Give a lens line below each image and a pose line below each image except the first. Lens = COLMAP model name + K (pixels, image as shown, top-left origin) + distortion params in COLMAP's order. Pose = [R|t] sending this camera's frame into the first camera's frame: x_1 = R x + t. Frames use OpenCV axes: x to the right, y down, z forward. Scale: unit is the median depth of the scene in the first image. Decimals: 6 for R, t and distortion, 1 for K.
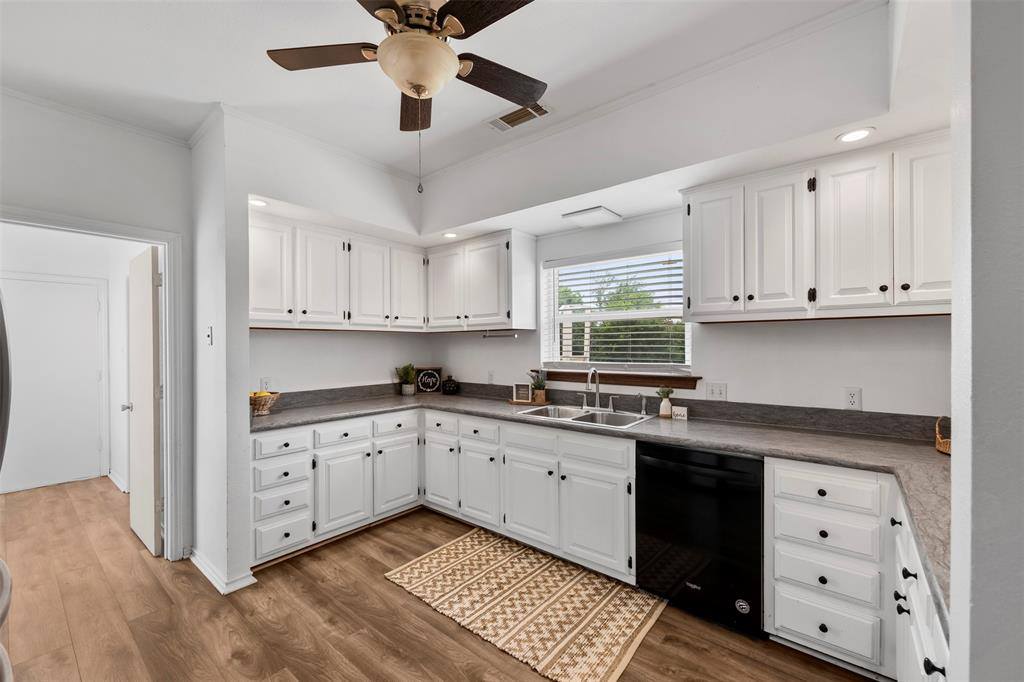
lens RADIAL K [[414.4, 0, 514.3], [0, 414.4, 345.6], [0, 0, 1]] dist [-0.003491, 0.002096]
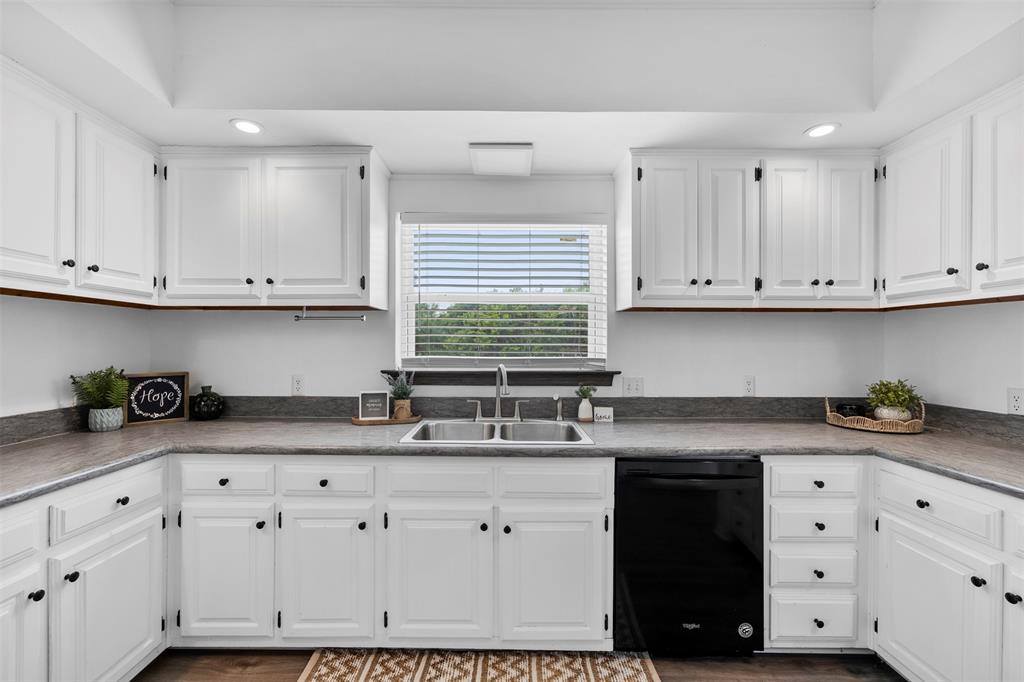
lens RADIAL K [[414.4, 0, 510.6], [0, 414.4, 343.7], [0, 0, 1]] dist [-0.003491, 0.002096]
pose [[0.777545, 0.009376, 0.628757, -0.259738], [-0.006673, 0.999956, -0.006658, 0.022026], [-0.628792, 0.000981, 0.777573, 0.418808]]
